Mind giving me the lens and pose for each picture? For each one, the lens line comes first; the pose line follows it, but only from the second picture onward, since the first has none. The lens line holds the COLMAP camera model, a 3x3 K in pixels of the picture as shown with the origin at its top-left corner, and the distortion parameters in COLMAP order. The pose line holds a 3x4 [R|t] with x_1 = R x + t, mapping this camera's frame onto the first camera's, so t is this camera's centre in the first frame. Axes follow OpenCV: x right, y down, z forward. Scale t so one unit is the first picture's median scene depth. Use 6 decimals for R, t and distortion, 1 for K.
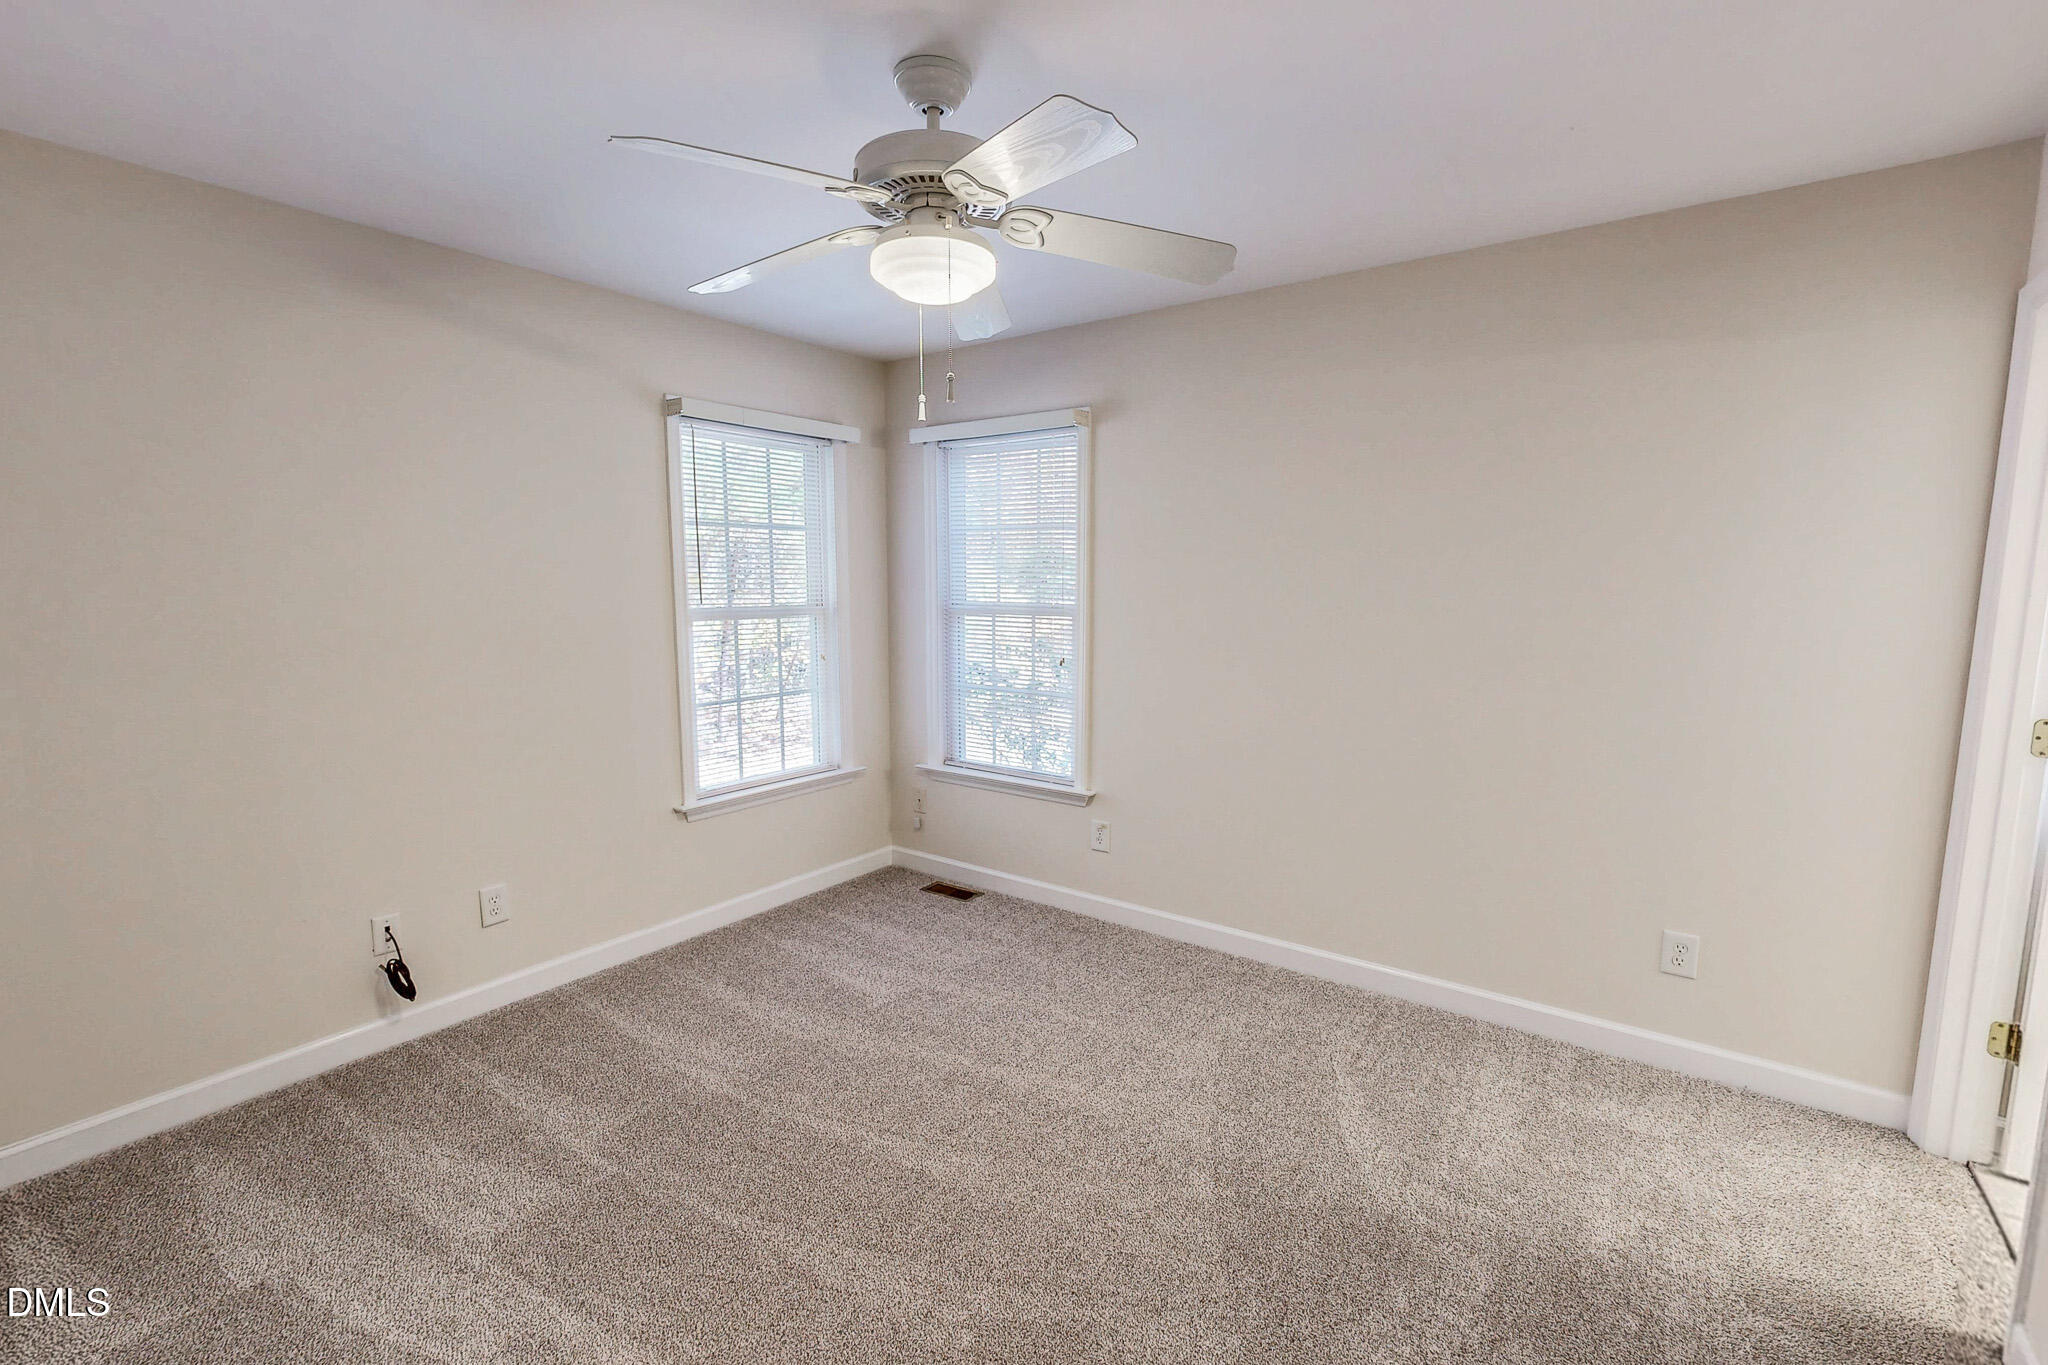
lens RADIAL K [[894.0, 0, 1026.8], [0, 894.0, 685.7], [0, 0, 1]] dist [-0.000127, -0.000220]
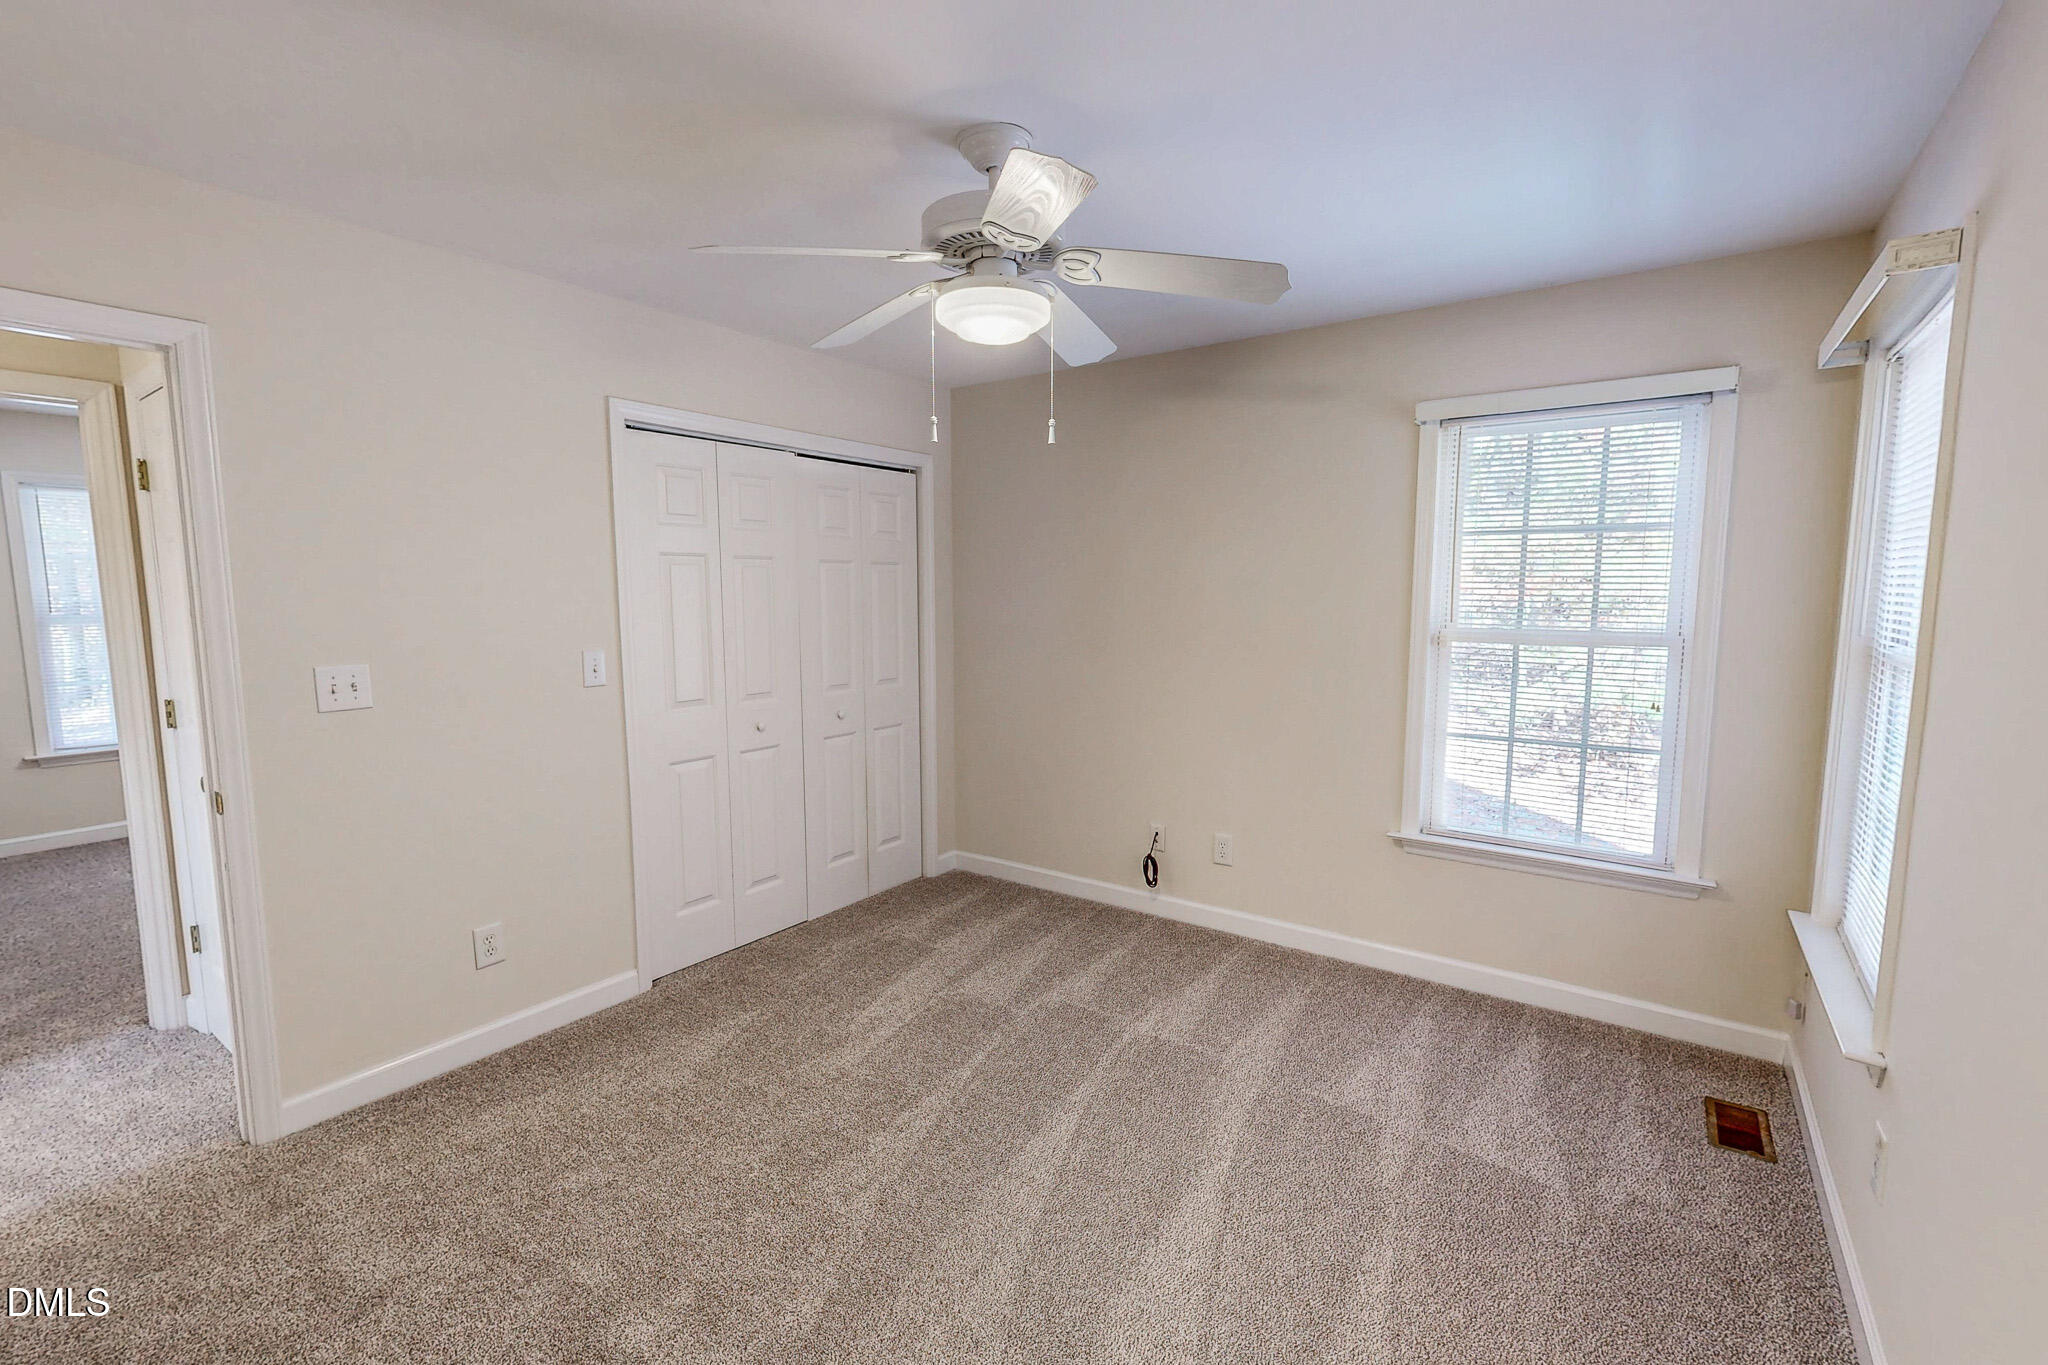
lens RADIAL K [[894.0, 0, 1026.8], [0, 894.0, 685.7], [0, 0, 1]] dist [-0.000127, -0.000220]
pose [[0.022495, 0.112835, -0.993359, 0.616829], [-0.126227, 0.985979, 0.109139, -0.084547], [0.991746, 0.122934, 0.036423, 0.634052]]
